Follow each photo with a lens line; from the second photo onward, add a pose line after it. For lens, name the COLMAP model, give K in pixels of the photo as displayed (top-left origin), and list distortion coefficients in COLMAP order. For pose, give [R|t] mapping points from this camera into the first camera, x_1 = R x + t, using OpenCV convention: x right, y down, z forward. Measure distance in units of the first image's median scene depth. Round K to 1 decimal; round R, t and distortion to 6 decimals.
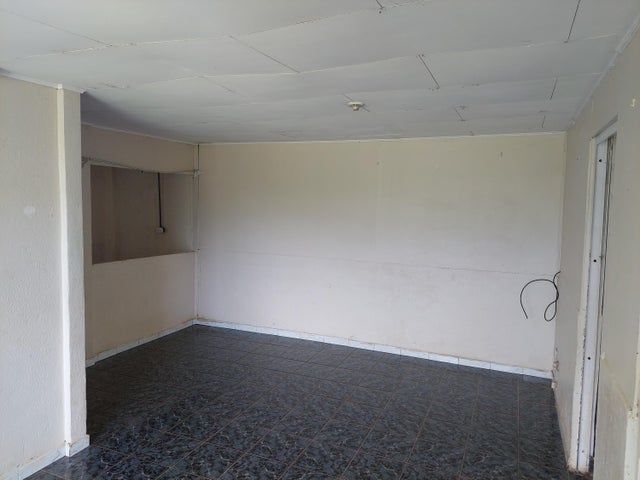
lens RADIAL K [[454.9, 0, 323.0], [0, 454.9, 230.1], [0, 0, 1]] dist [0.027328, -0.001109]
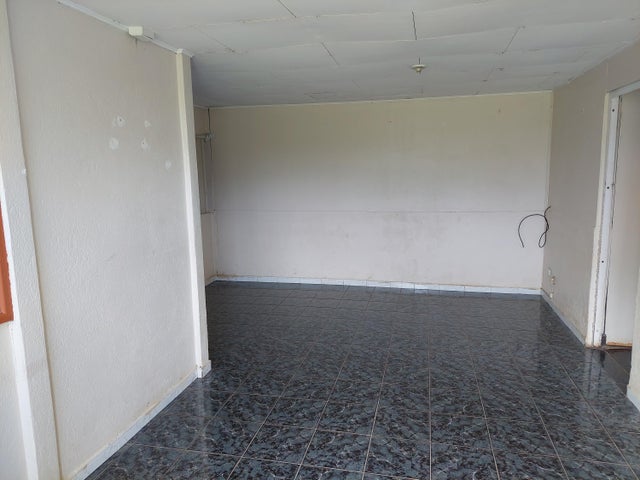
lens RADIAL K [[456.4, 0, 323.8], [0, 456.4, 232.4], [0, 0, 1]] dist [0.104835, -0.102172]
pose [[0.984208, -0.059834, 0.166598, -0.297801], [0.047866, 0.996038, 0.074953, 0.037284], [-0.170423, -0.065795, 0.983172, -0.127341]]
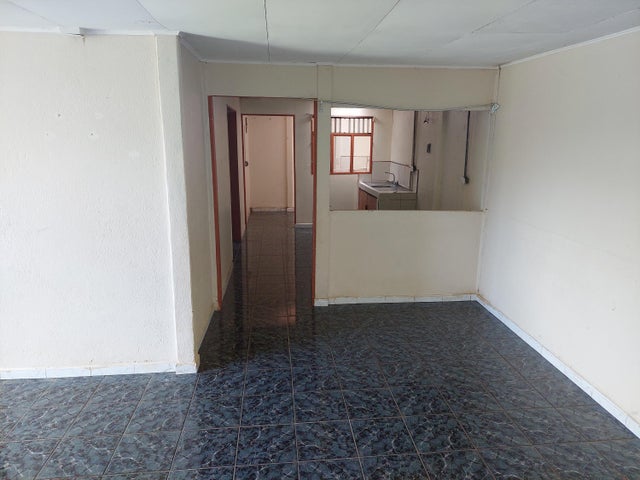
lens RADIAL K [[456.4, 0, 323.8], [0, 456.4, 232.4], [0, 0, 1]] dist [0.104835, -0.102172]
pose [[0.491847, 0.170803, -0.853764, 0.389775], [-0.060314, 0.984898, 0.162291, -0.042909], [0.868590, -0.028329, 0.494721, 0.540755]]
